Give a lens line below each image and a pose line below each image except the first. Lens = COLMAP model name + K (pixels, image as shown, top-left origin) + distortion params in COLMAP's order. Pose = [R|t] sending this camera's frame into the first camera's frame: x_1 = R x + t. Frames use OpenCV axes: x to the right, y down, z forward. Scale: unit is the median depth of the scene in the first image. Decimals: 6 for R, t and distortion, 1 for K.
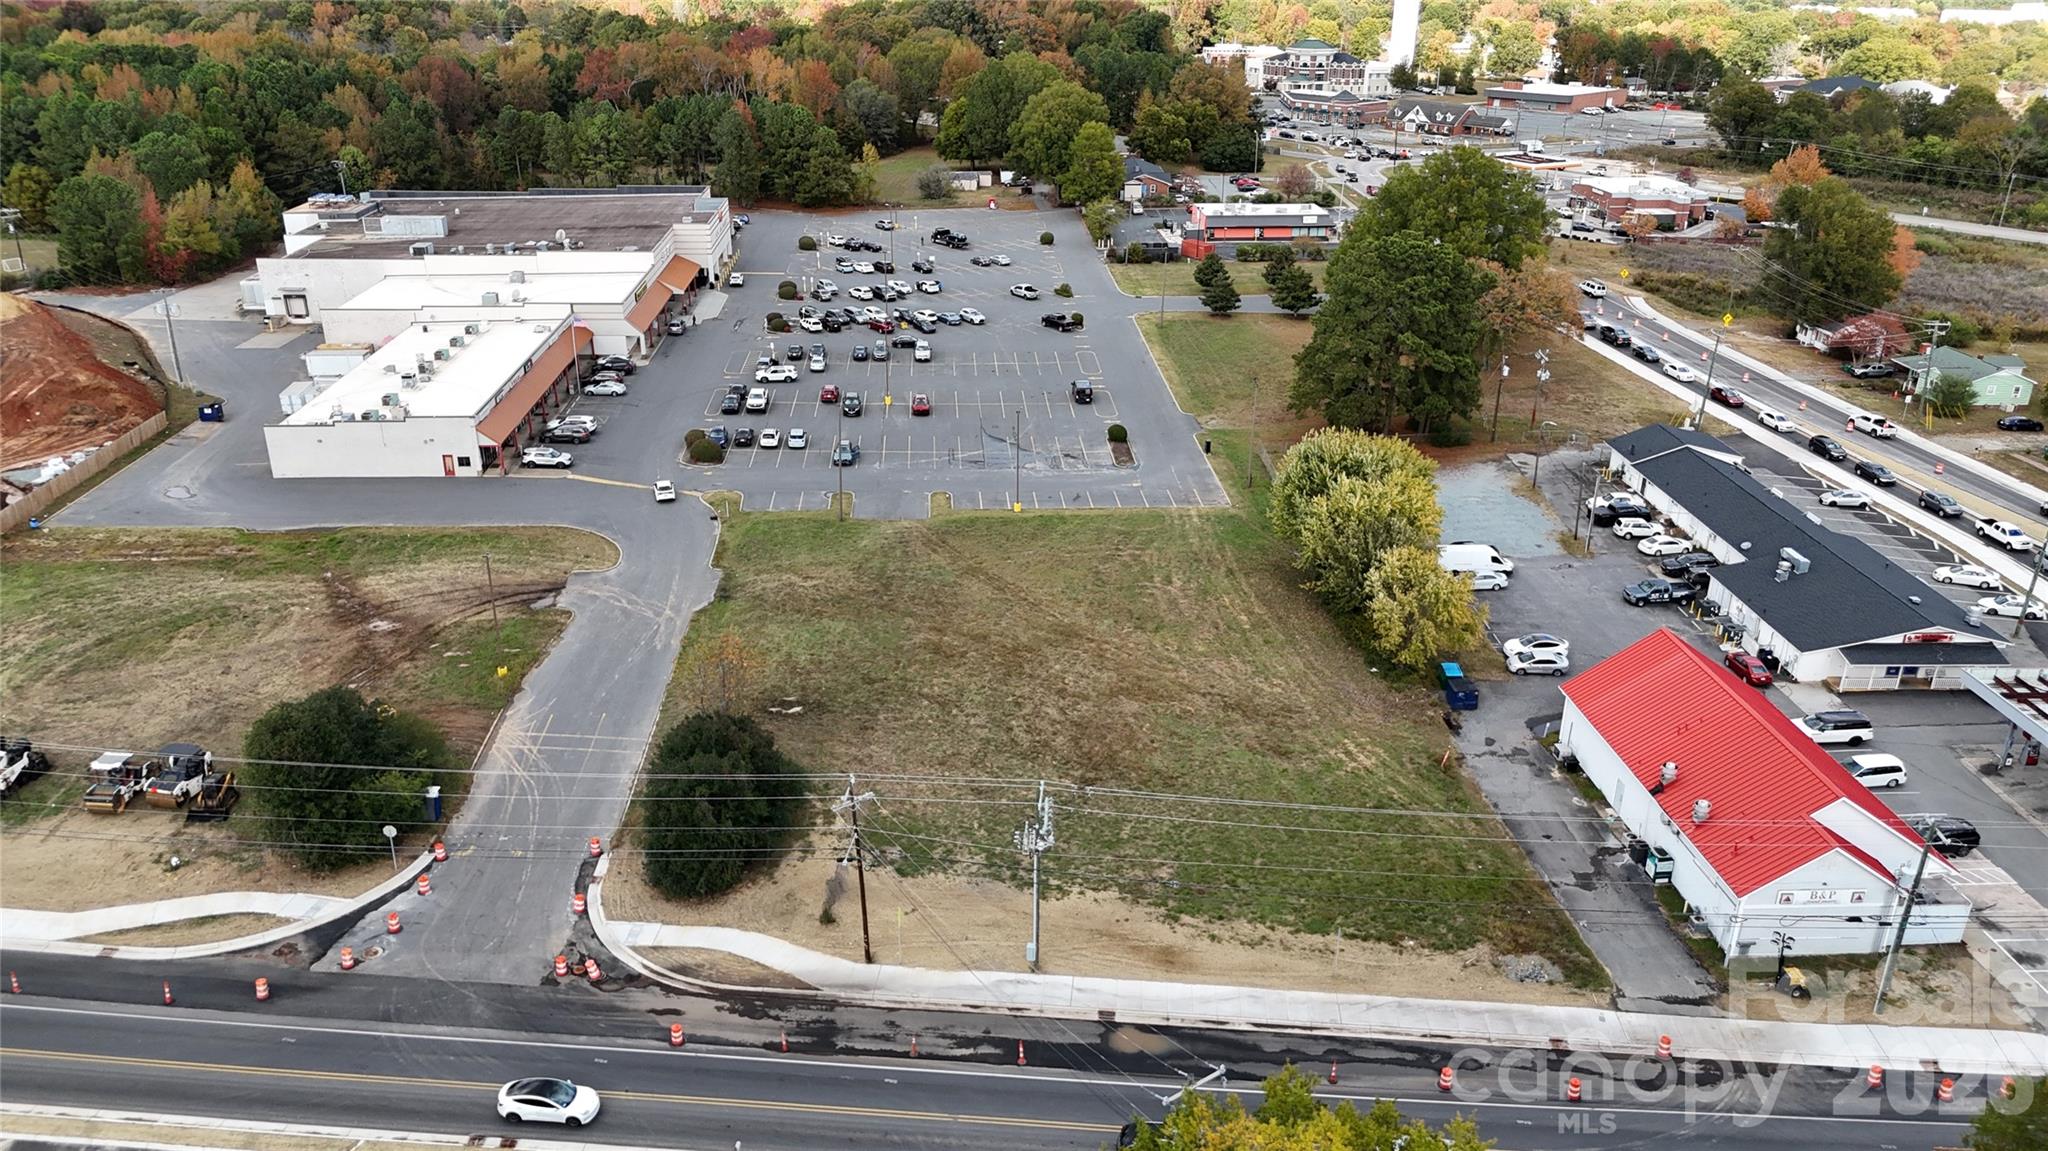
lens RADIAL K [[1483.4, 0, 1036.3], [0, 1483.4, 609.9], [0, 0, 1]] dist [0.065668, -0.054287]
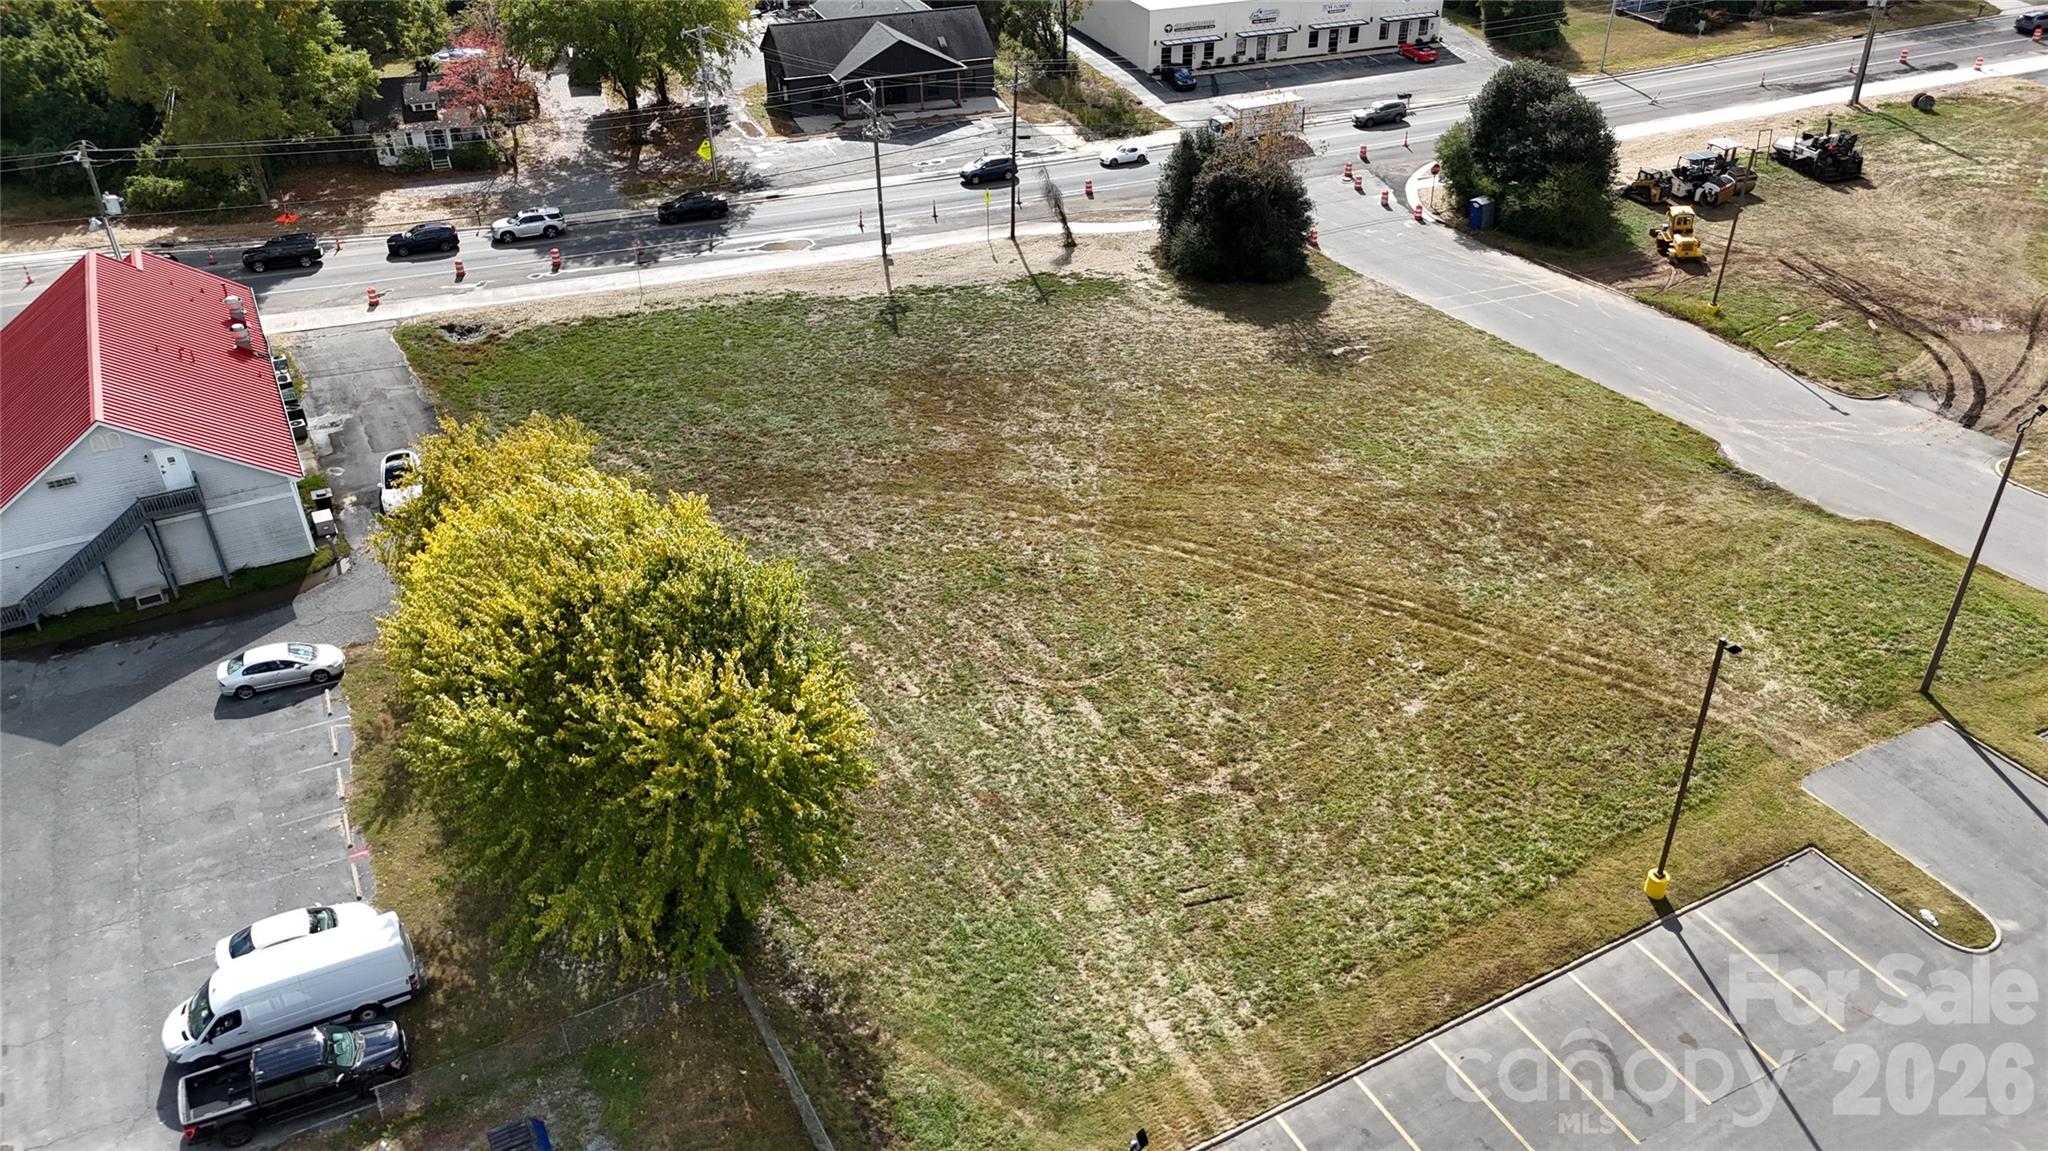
lens RADIAL K [[1483.4, 0, 1036.3], [0, 1483.4, 609.9], [0, 0, 1]] dist [0.065668, -0.054287]
pose [[-0.909756, 0.229646, -0.345843, 0.268681], [-0.169976, 0.553988, 0.814988, -0.439638], [0.378751, 0.800225, -0.464959, 1.310318]]
